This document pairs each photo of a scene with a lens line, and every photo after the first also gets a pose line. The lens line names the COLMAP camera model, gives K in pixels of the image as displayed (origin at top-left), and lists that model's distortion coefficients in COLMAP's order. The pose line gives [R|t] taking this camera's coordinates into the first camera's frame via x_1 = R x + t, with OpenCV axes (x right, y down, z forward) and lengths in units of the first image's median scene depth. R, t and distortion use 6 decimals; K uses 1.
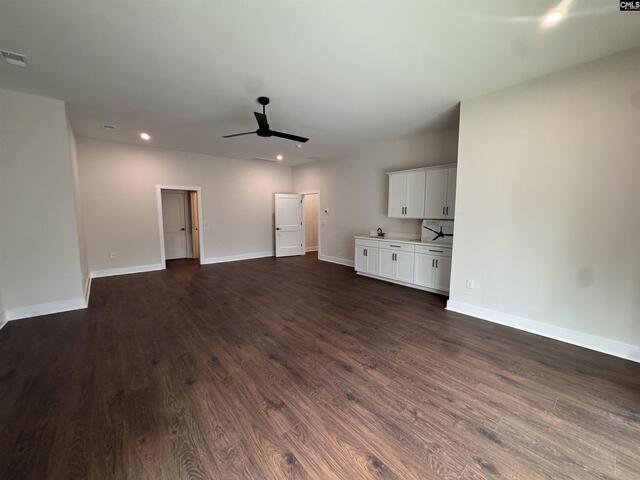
lens RADIAL K [[256.8, 0, 317.8], [0, 256.8, 238.2], [0, 0, 1]] dist [0.002785, -0.000568]
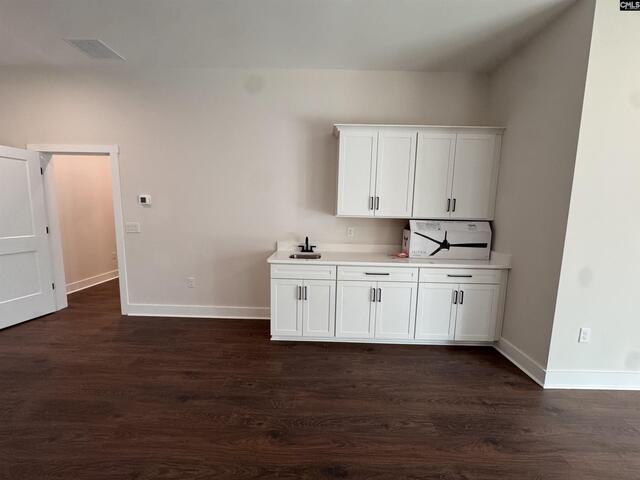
lens RADIAL K [[256.8, 0, 321.5], [0, 256.8, 241.4], [0, 0, 1]] dist [0.002785, -0.000568]
pose [[0.657998, -0.082492, 0.748488, -0.133887], [0.056727, 0.996587, 0.059966, -0.065150], [-0.750880, 0.003002, 0.660431, 0.718139]]
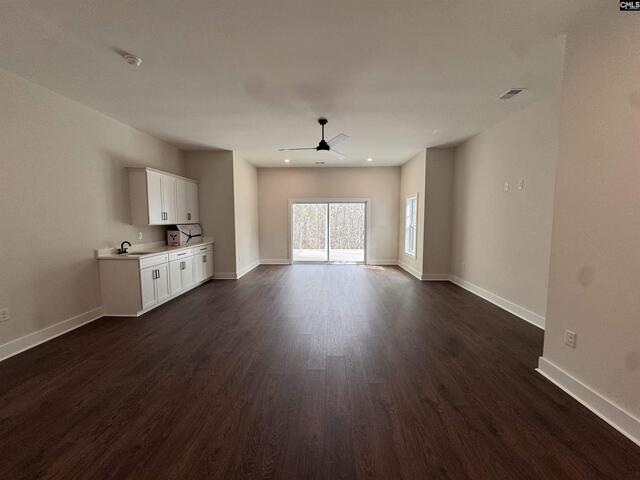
lens RADIAL K [[256.8, 0, 318.7], [0, 256.8, 240.2], [0, 0, 1]] dist [0.002785, -0.000568]
pose [[-0.738916, -0.062783, 0.670867, -0.664873], [0.063590, 0.984708, 0.162194, -0.133644], [-0.670791, 0.162508, -0.723624, 1.279576]]
